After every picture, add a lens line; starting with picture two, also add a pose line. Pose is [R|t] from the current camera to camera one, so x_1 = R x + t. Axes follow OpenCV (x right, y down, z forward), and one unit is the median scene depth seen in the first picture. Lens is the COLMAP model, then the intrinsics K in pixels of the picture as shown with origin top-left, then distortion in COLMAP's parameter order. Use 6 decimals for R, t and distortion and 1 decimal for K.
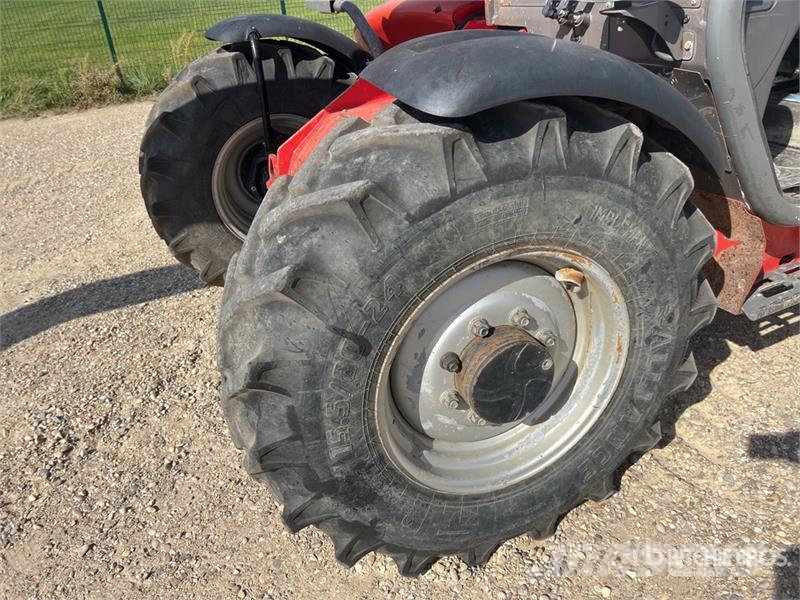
lens RADIAL K [[599.5, 0, 400.0], [0, 599.5, 300.0], [0, 0, 1]] dist [0.066104, -0.073696]
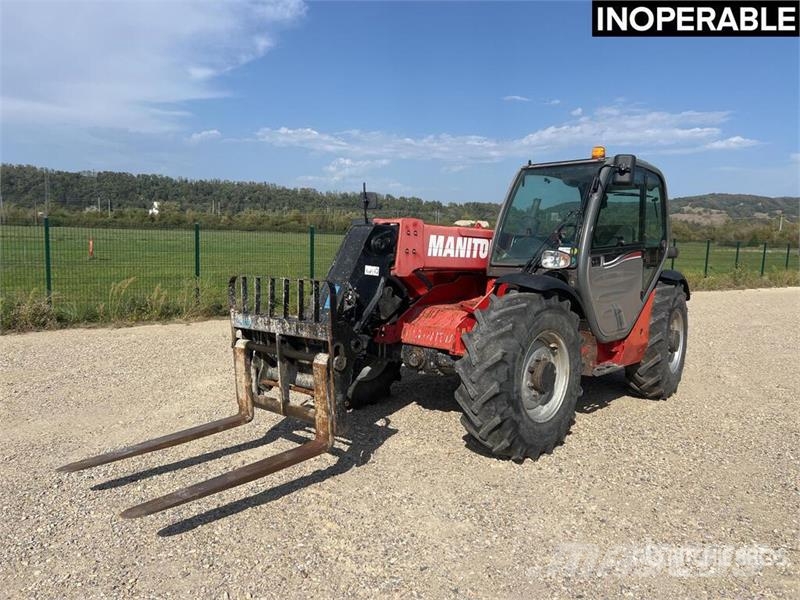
lens RADIAL K [[599.5, 0, 400.0], [0, 599.5, 300.0], [0, 0, 1]] dist [0.066104, -0.073696]
pose [[0.927508, 0.056102, 0.369569, -1.877885], [0.101146, 0.914125, -0.392613, 1.016714], [-0.359859, 0.401532, 0.842184, -1.650939]]
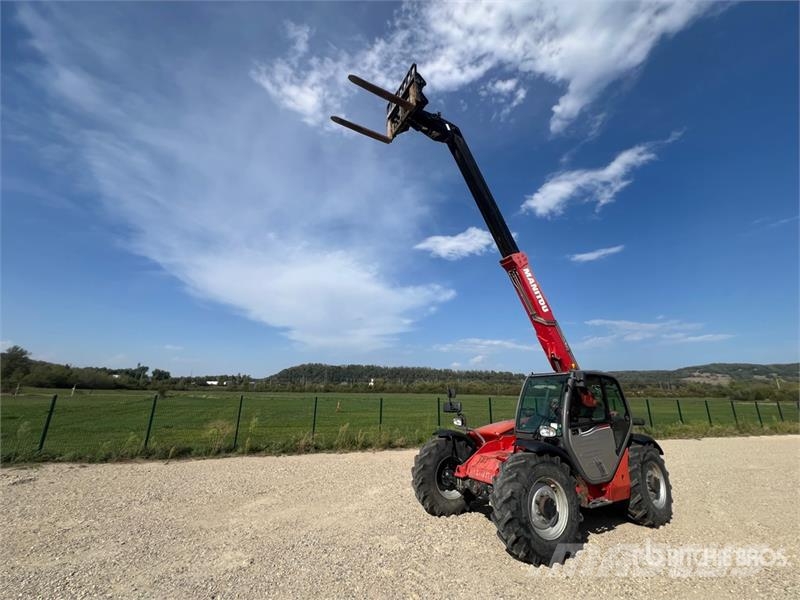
lens RADIAL K [[320.9, 0, 396.5], [0, 320.9, 300.5], [0, 0, 1]] dist [-0.001653, 0.000301]
pose [[0.994856, 0.095720, 0.033140, -1.557815], [-0.042838, 0.694041, -0.718660, 1.052596], [-0.091790, 0.713543, 0.694572, -2.329193]]
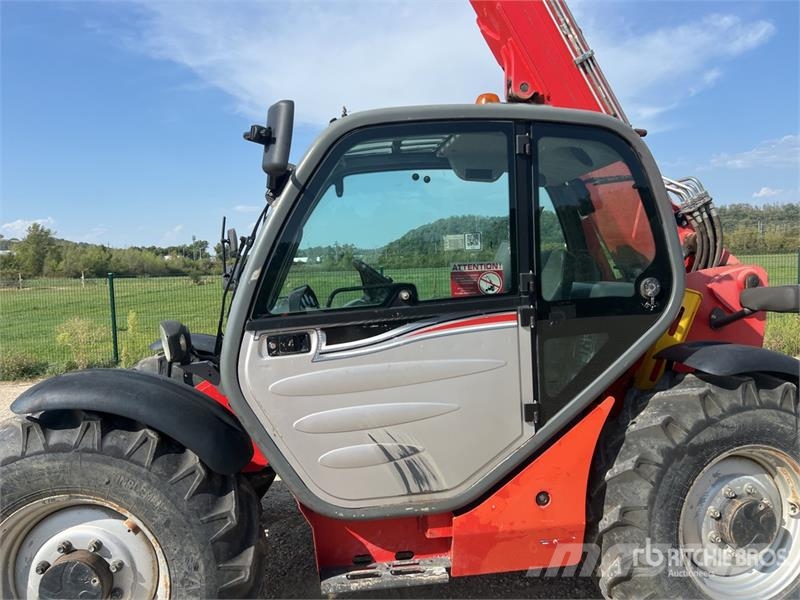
lens RADIAL K [[599.5, 0, 400.0], [0, 599.5, 300.0], [0, 0, 1]] dist [0.066104, -0.073696]
pose [[0.953024, 0.050999, -0.298571, 1.531726], [-0.175782, 0.895872, -0.408062, -0.040878], [0.246671, 0.441376, 0.862752, -0.468136]]
